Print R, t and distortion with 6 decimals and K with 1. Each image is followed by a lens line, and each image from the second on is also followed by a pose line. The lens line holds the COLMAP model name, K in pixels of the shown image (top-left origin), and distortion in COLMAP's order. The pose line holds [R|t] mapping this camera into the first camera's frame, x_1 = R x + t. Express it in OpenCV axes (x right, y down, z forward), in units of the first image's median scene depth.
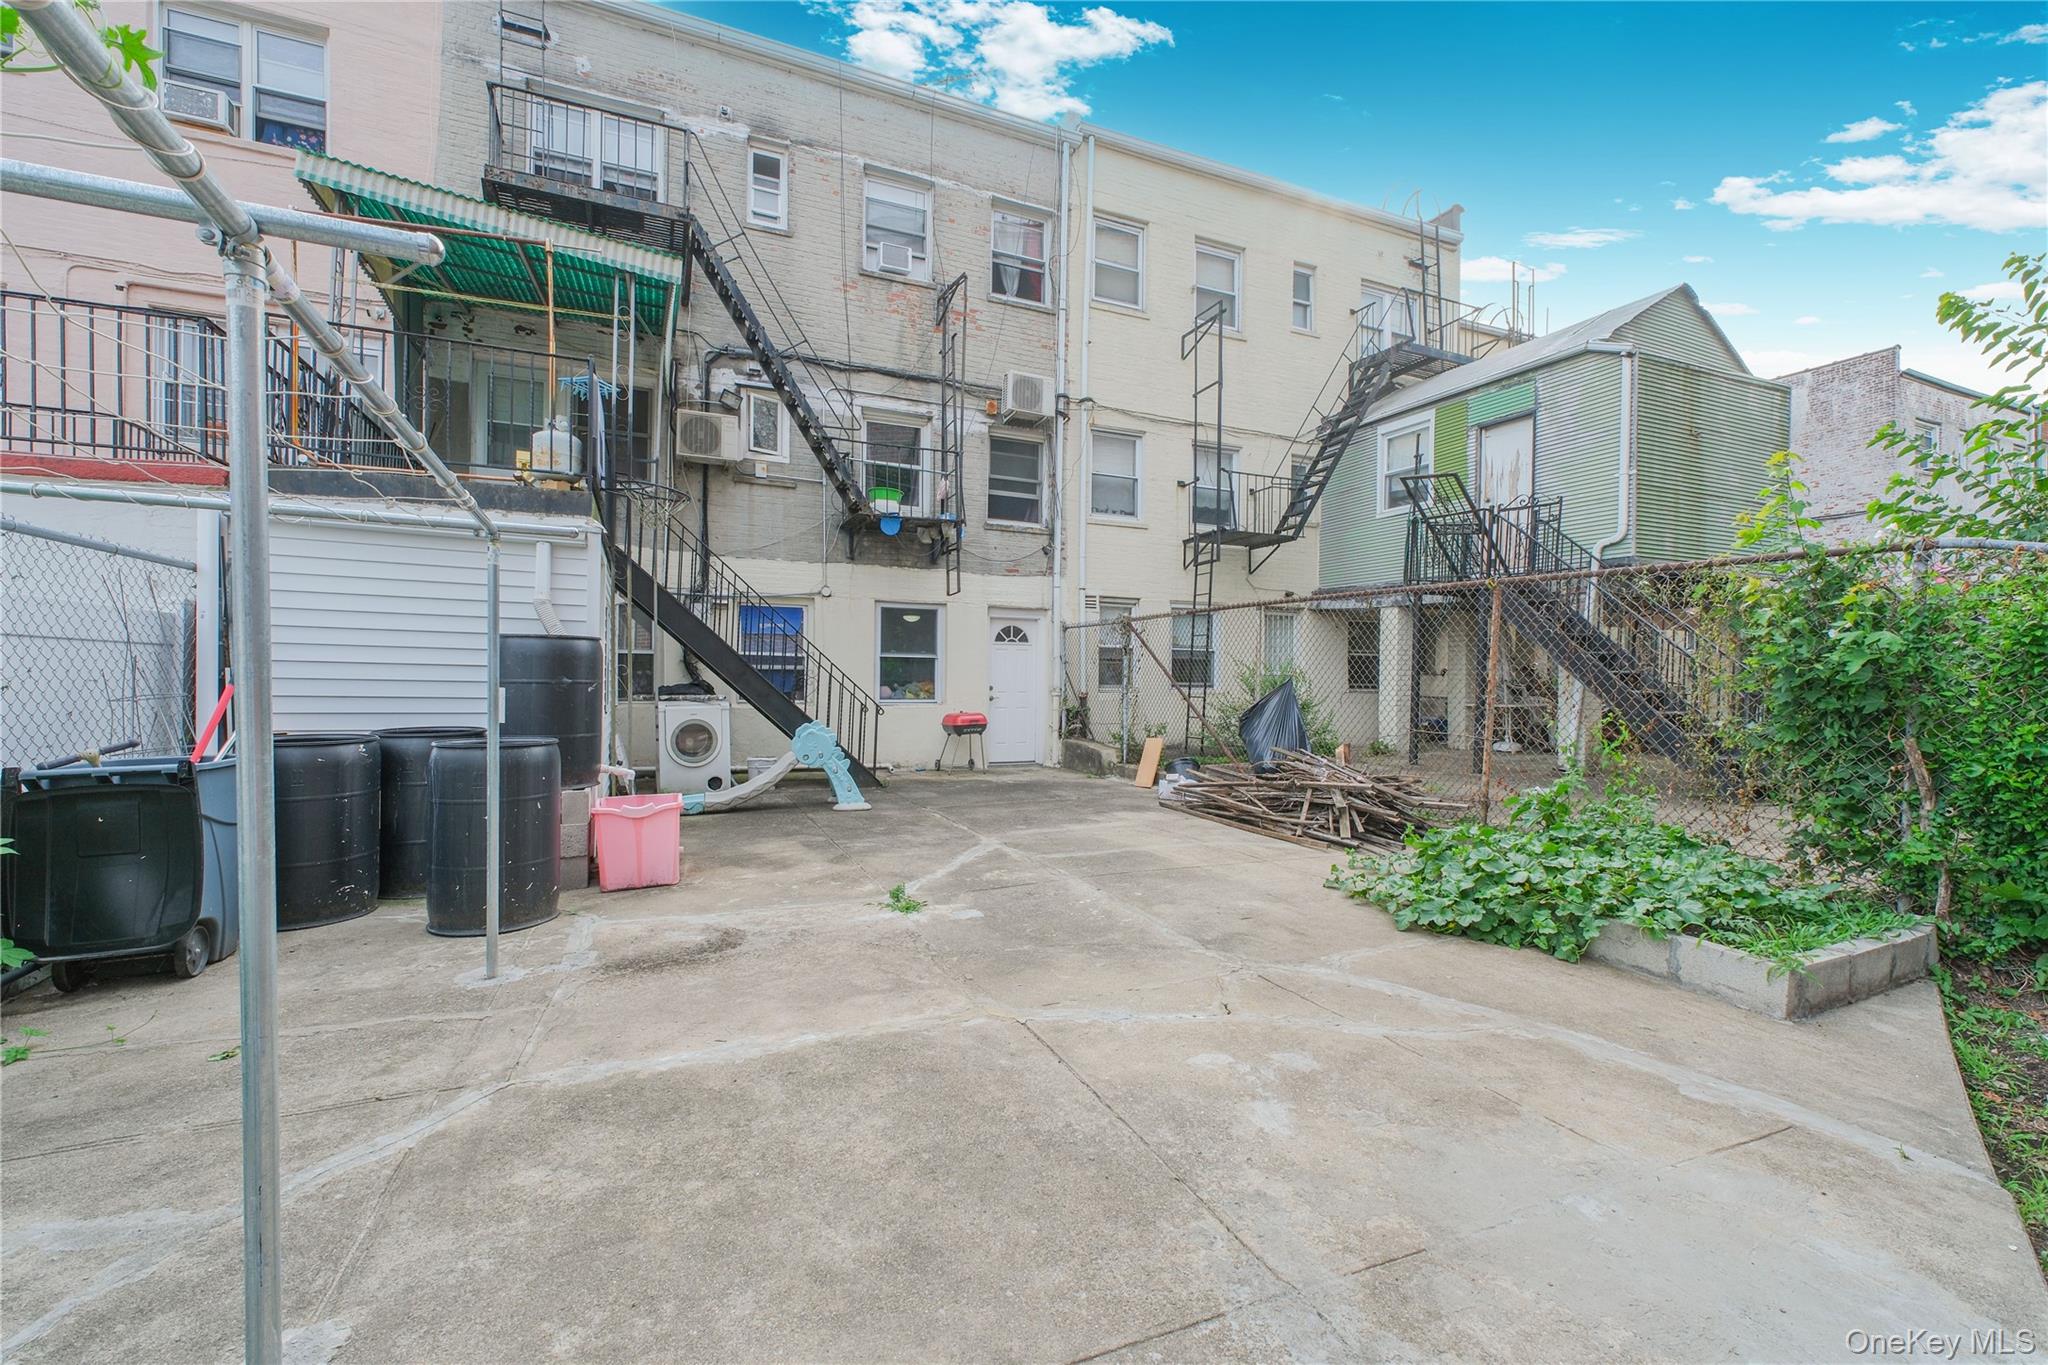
lens RADIAL K [[861.8, 0, 1031.9], [0, 861.8, 669.4], [0, 0, 1]] dist [0.000017, 0.000290]
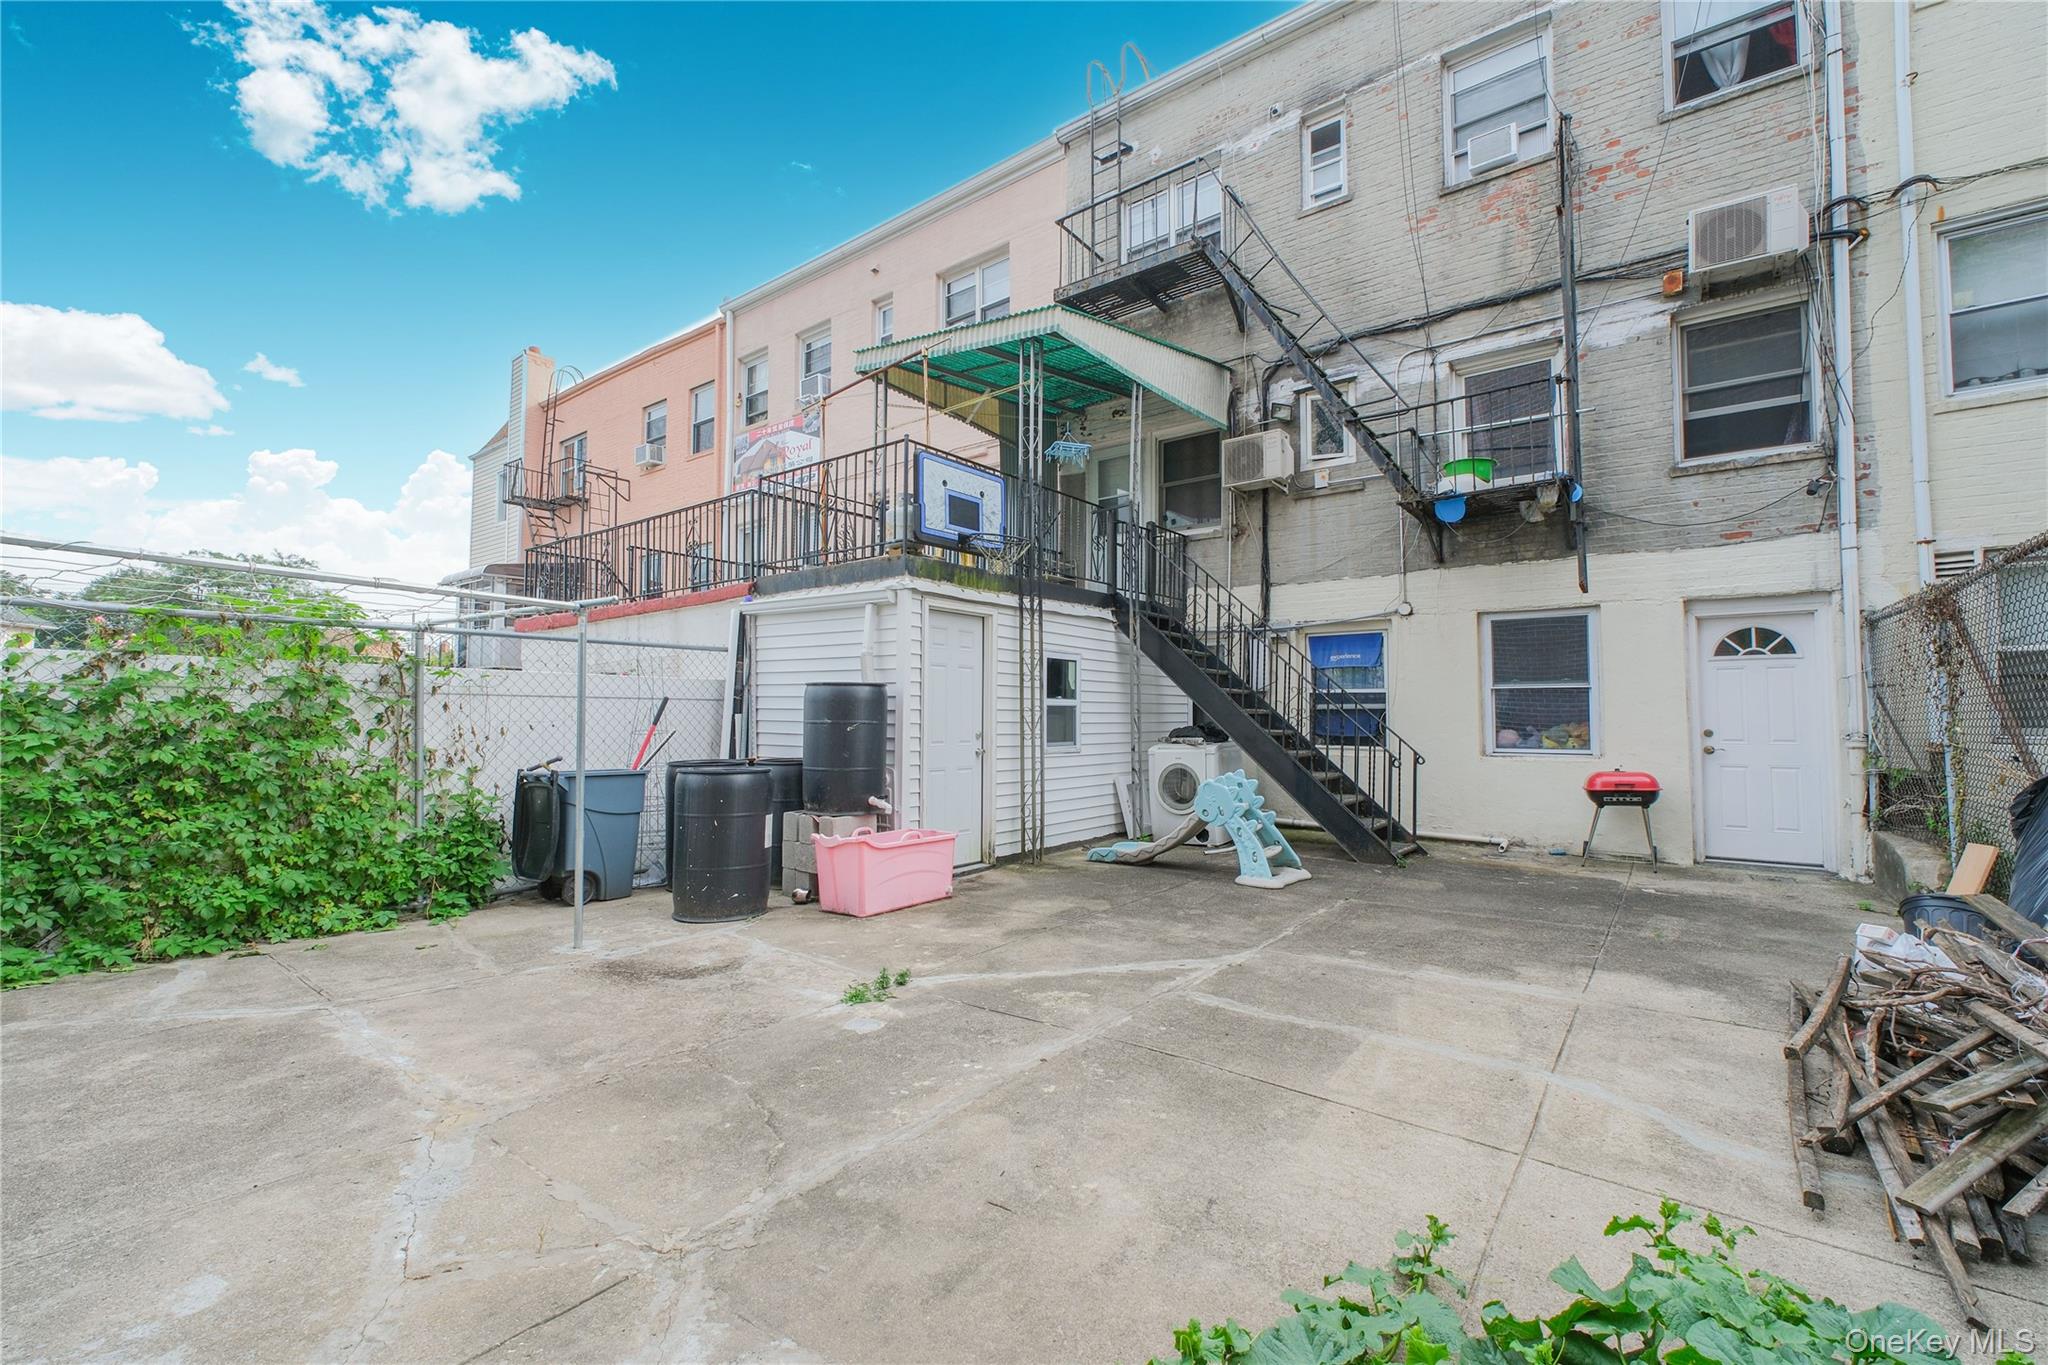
lens RADIAL K [[861.8, 0, 1031.9], [0, 861.8, 669.4], [0, 0, 1]] dist [0.000017, 0.000290]
pose [[0.472188, -0.058680, -0.879542, 0.413215], [0.012992, 0.998137, -0.059617, 0.010549], [0.881402, 0.016723, 0.472071, 0.463306]]
